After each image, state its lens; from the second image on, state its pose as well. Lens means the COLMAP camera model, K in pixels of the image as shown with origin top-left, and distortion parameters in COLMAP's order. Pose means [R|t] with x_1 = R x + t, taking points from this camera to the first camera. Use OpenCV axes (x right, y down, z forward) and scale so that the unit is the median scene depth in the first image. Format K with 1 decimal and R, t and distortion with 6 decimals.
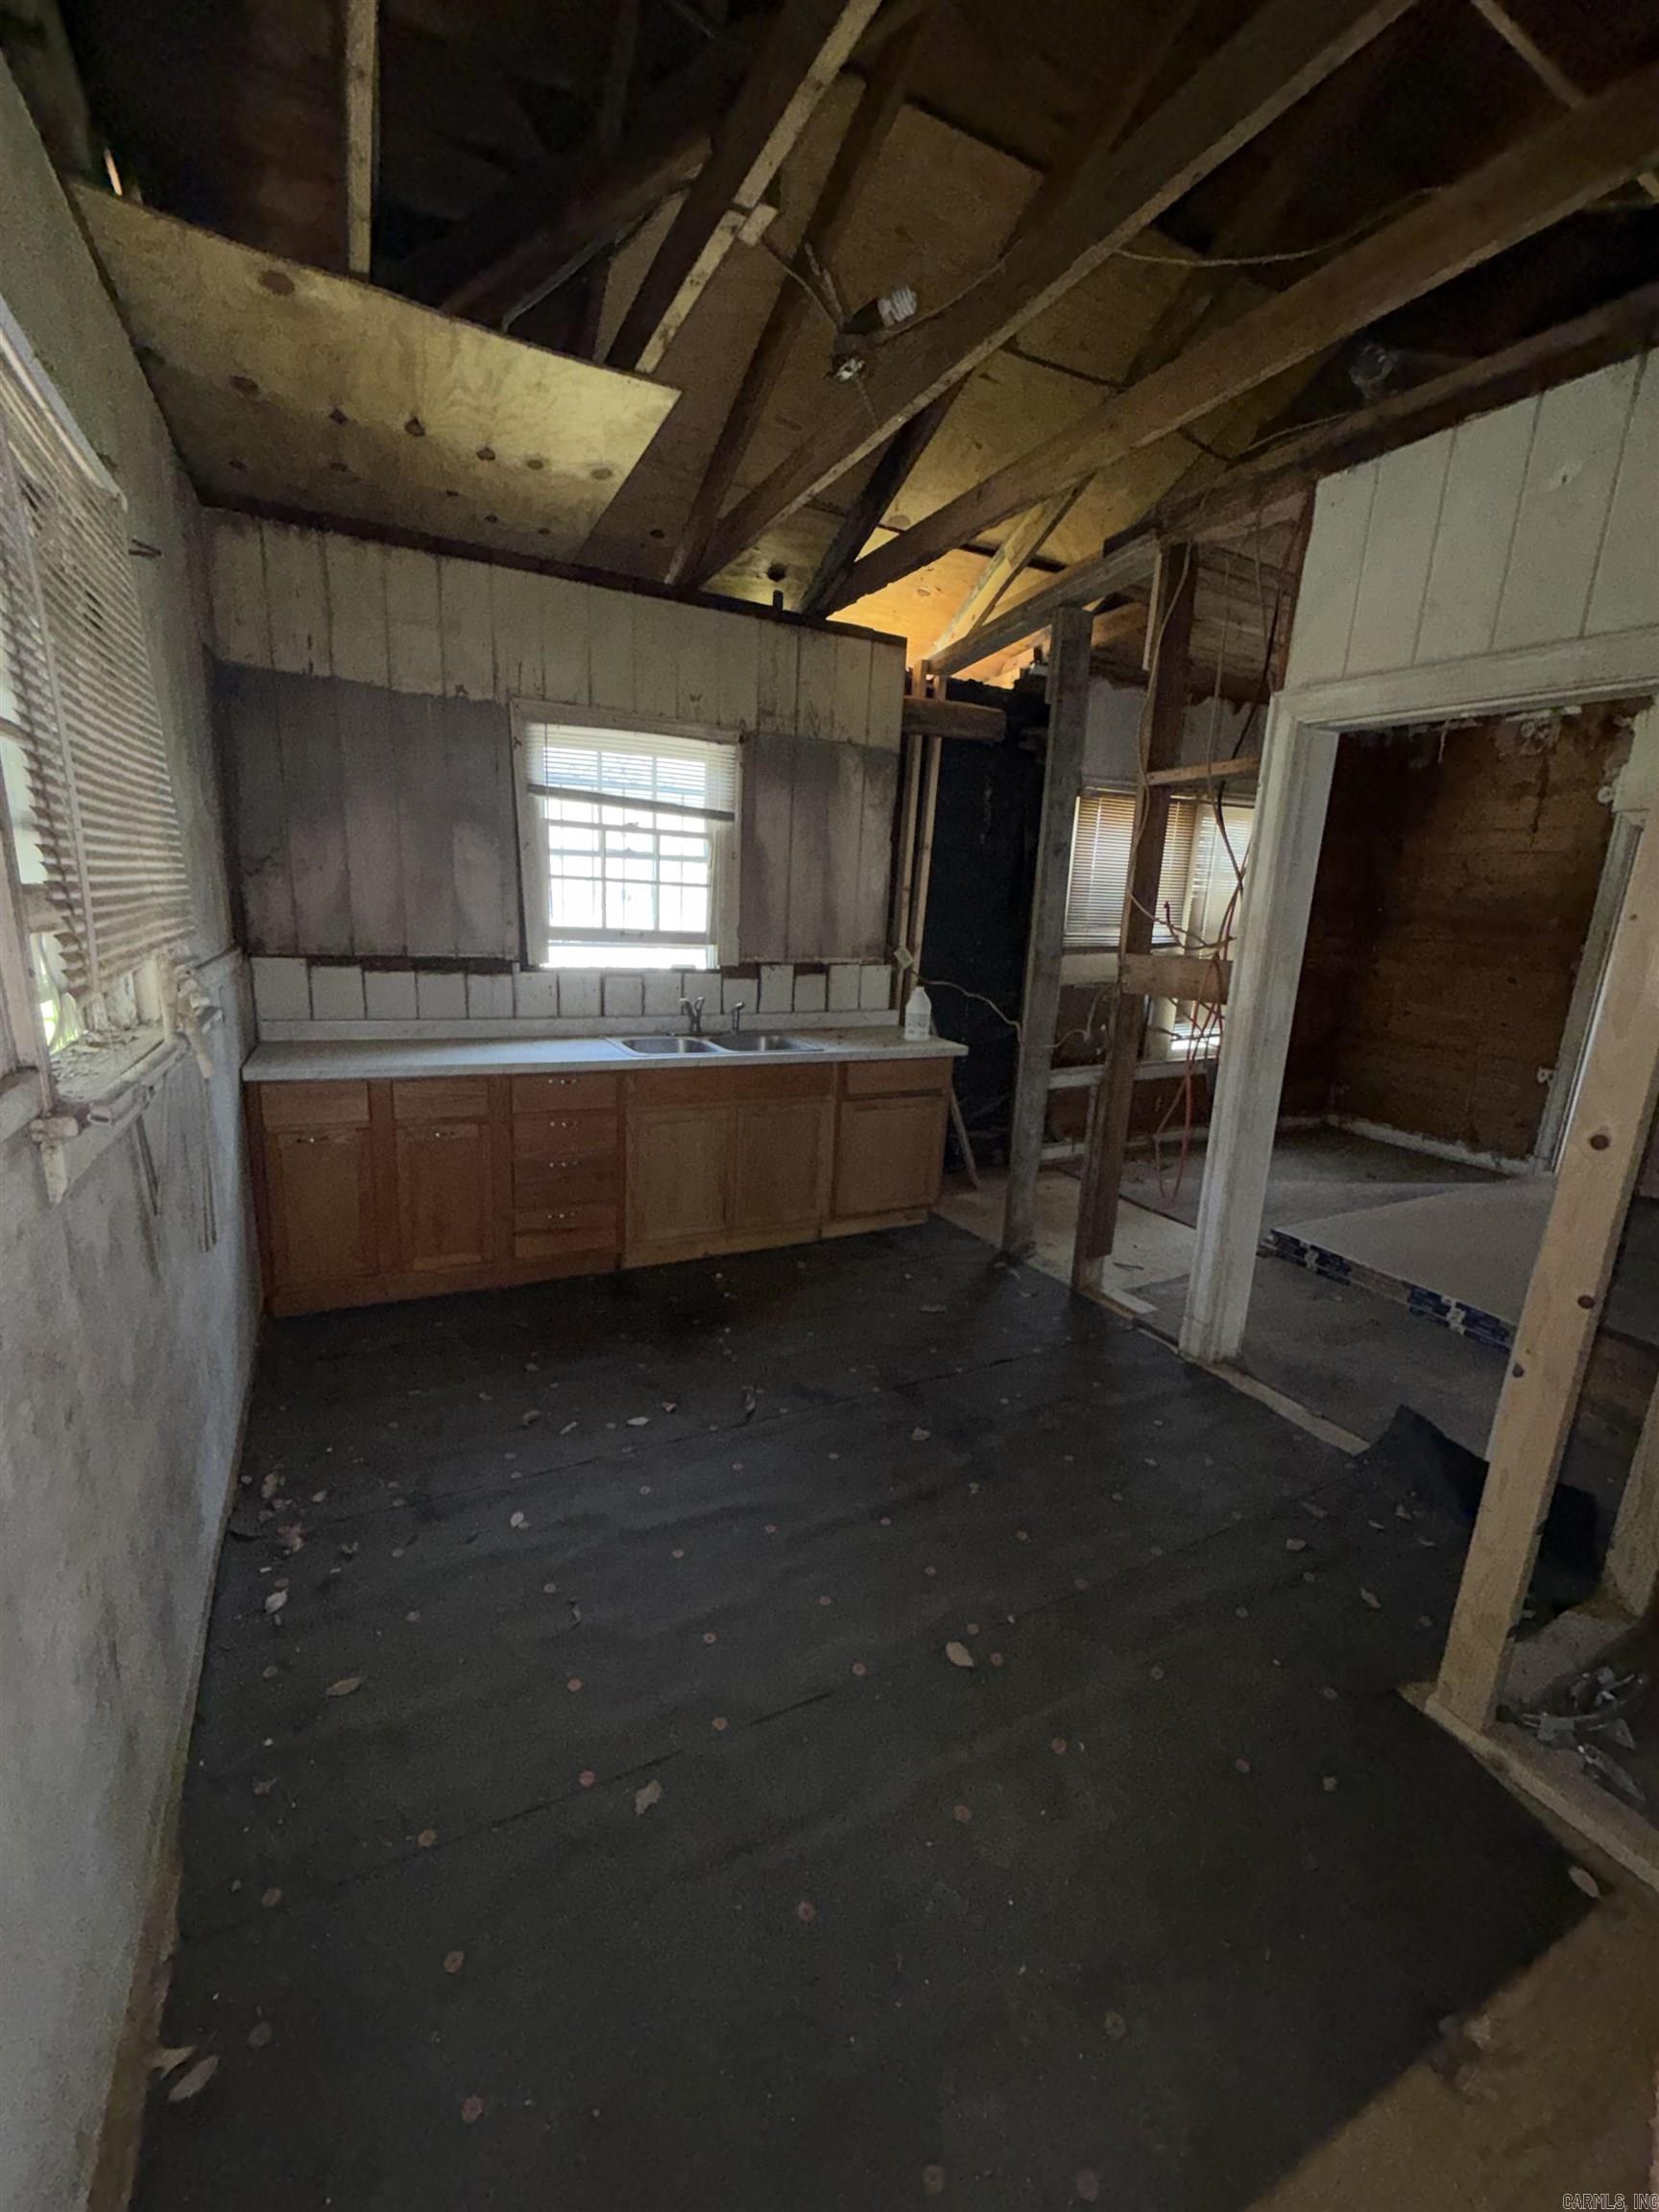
lens RADIAL K [[889.0, 0, 828.3], [0, 889.0, 1099.0], [0, 0, 1]] dist [-0.000310, 0.000296]
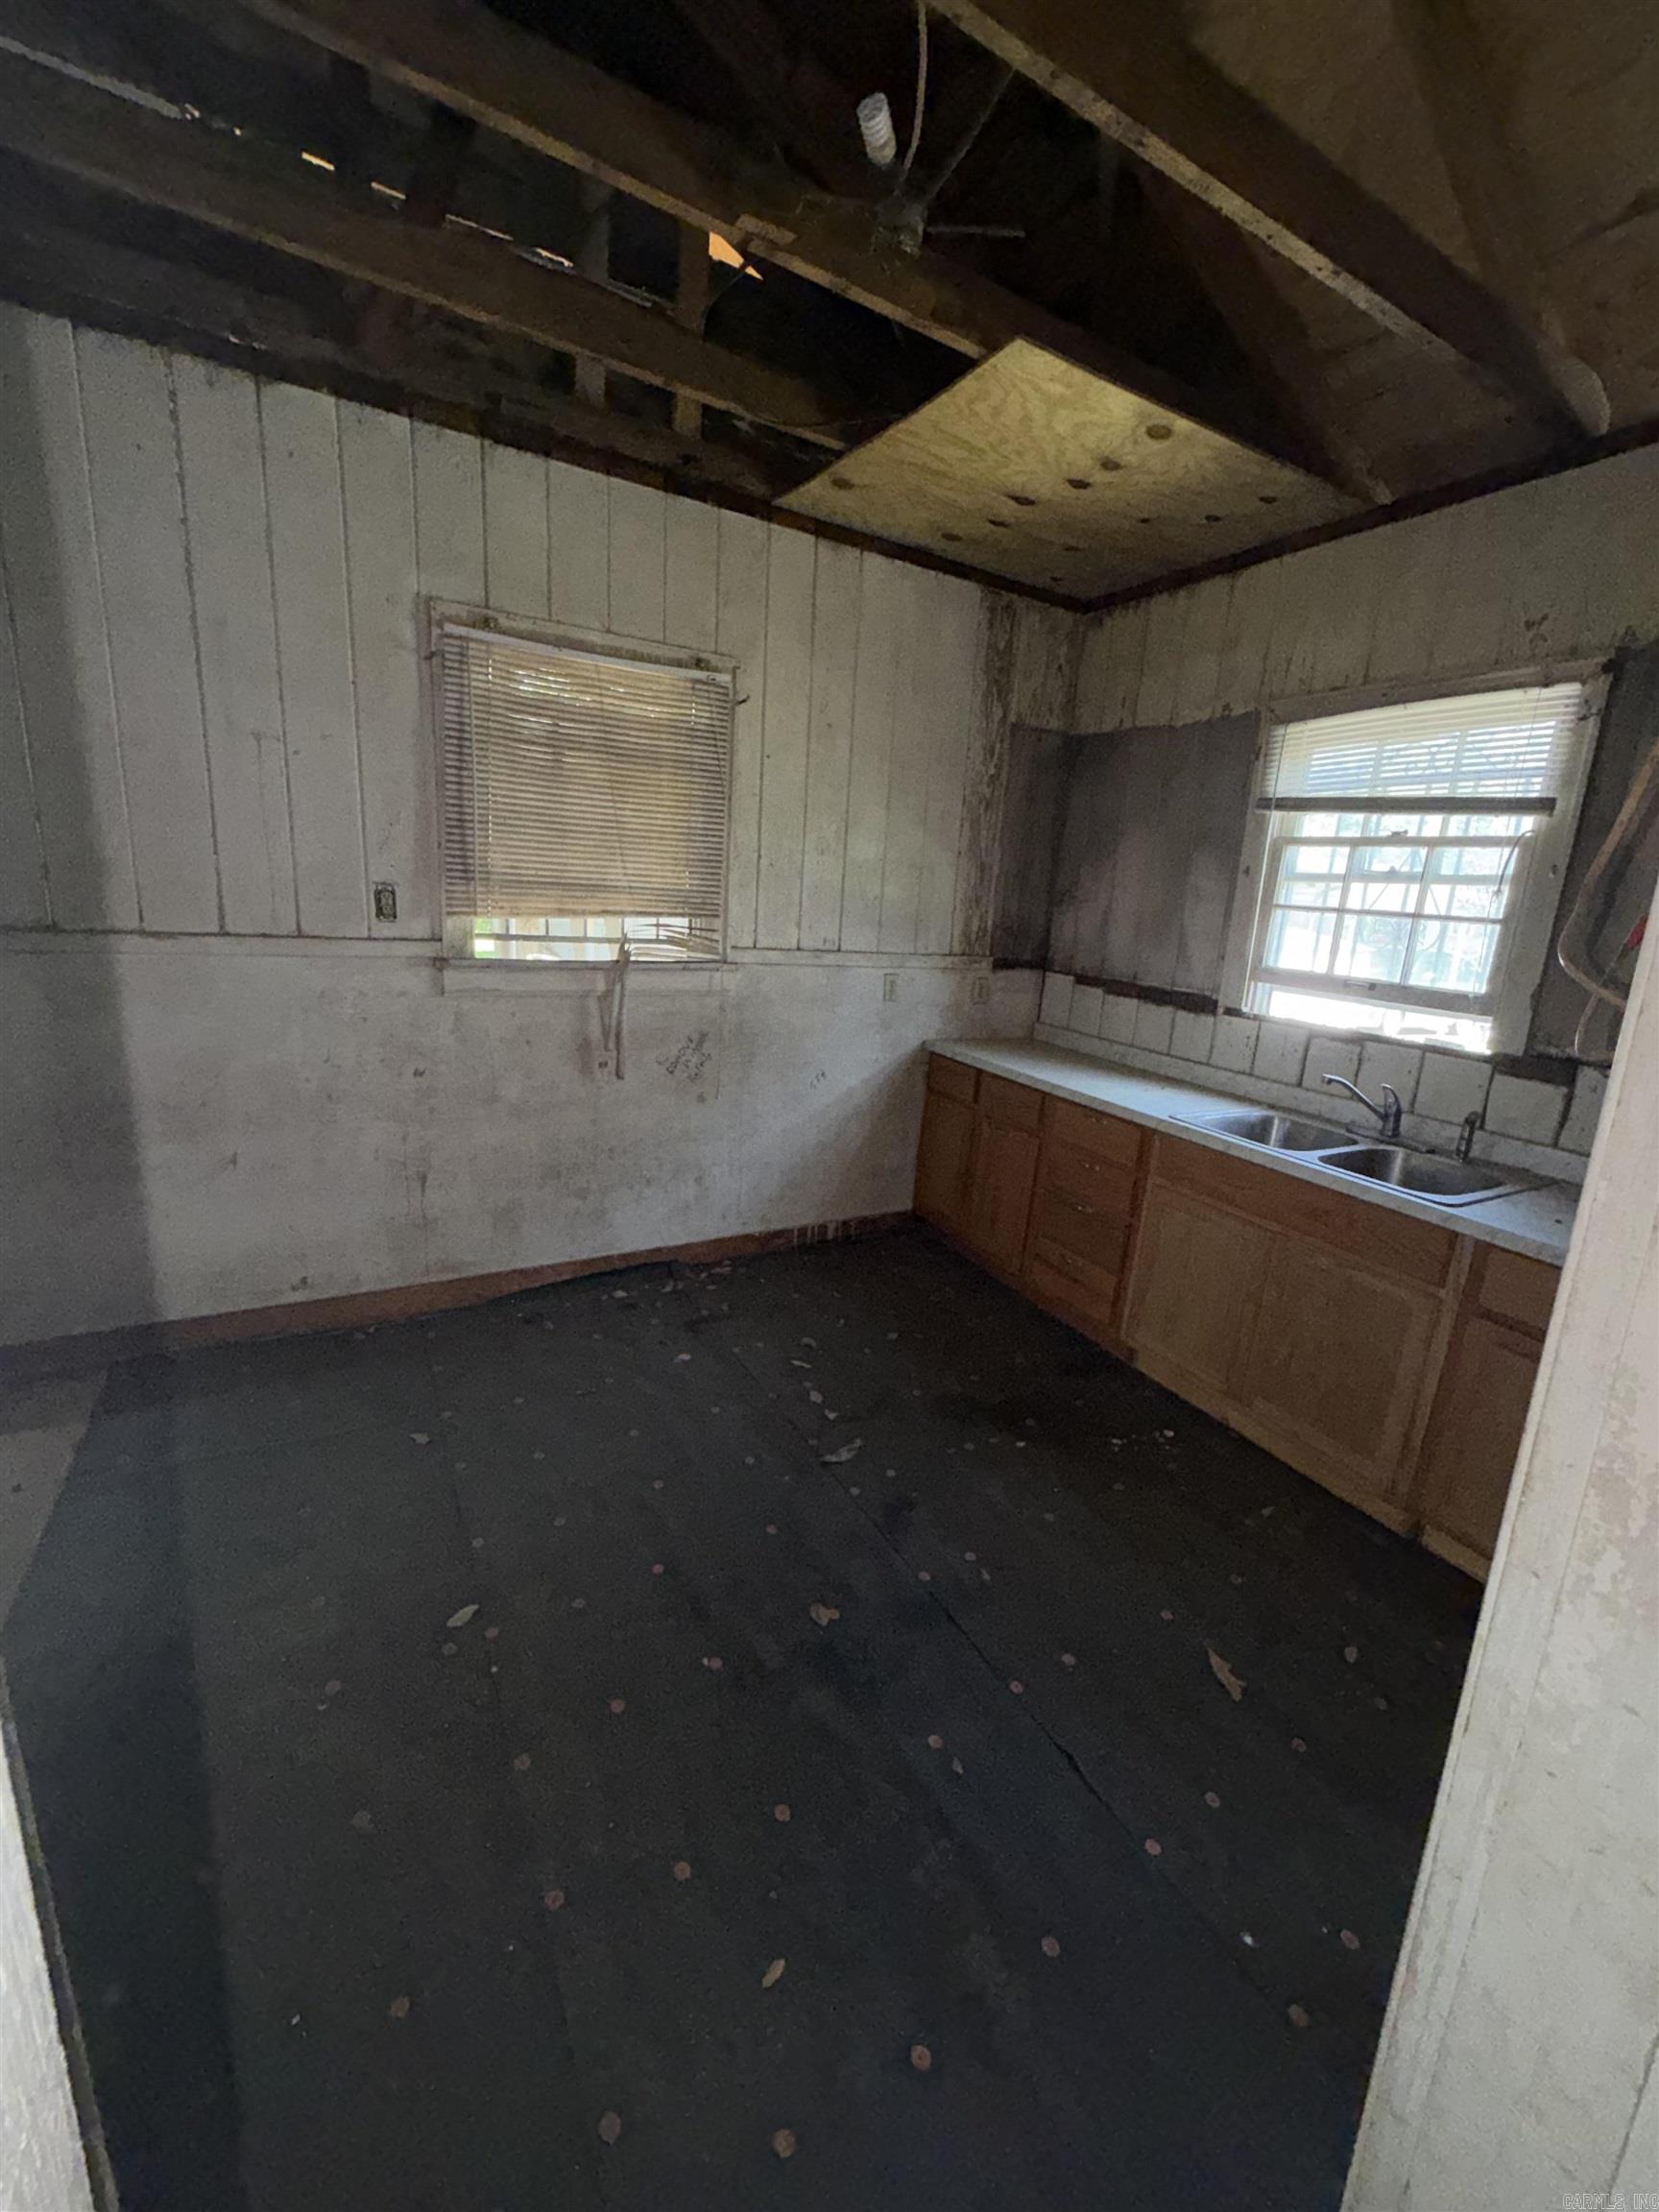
lens RADIAL K [[889.0, 0, 828.3], [0, 889.0, 1099.0], [0, 0, 1]] dist [-0.000310, 0.000296]
pose [[0.039615, 0.188620, -0.981251, 0.540061], [-0.284589, 0.943479, 0.169870, -0.107708], [0.957831, 0.272523, 0.091055, 0.599038]]
